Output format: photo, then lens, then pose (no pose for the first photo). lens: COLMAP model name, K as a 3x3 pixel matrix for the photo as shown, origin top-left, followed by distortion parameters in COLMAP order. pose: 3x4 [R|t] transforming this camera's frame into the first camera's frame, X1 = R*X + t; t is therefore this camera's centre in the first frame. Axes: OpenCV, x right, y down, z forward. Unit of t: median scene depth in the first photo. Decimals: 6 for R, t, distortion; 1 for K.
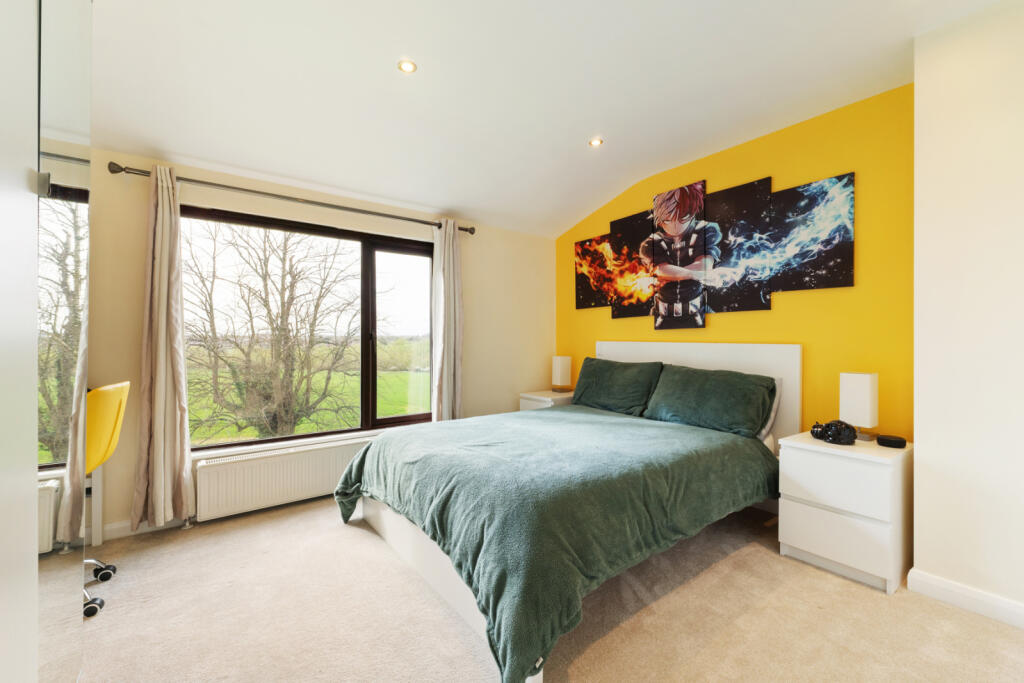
lens RADIAL K [[428.6, 0, 509.7], [0, 428.6, 338.1], [0, 0, 1]] dist [0.000322, 0.000164]
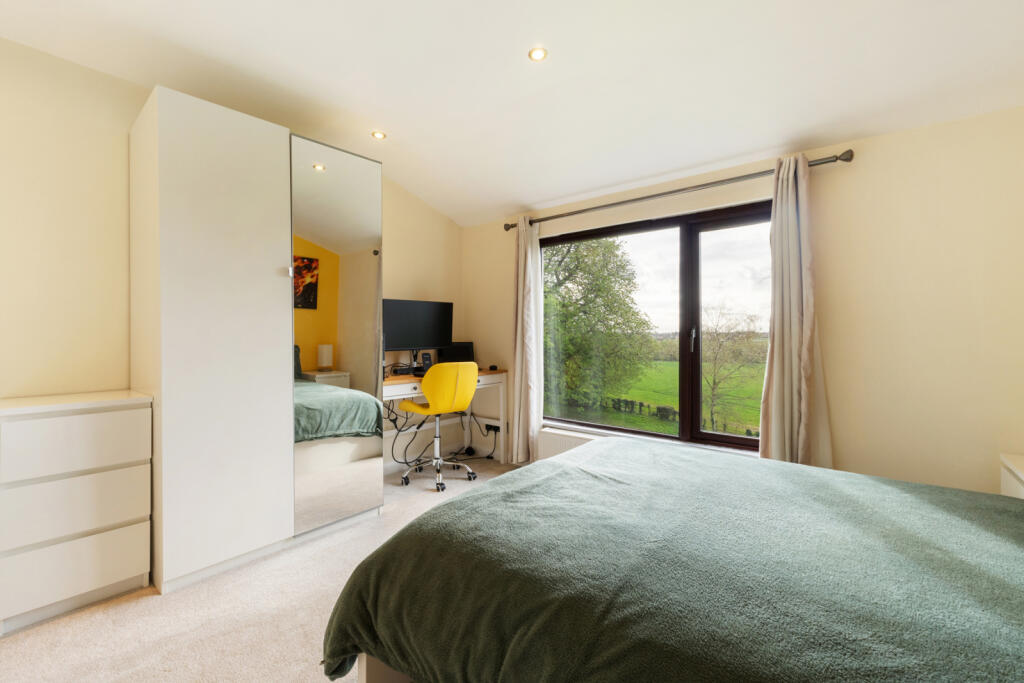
lens RADIAL K [[446.9, 0, 509.9], [0, 446.9, 333.0], [0, 0, 1]] dist [0.000959, 0.000116]
pose [[0.198509, 0.003323, -0.980093, 0.470498], [0.000347, 0.999994, 0.003461, -0.009327], [0.980099, -0.001027, 0.198506, 0.463106]]
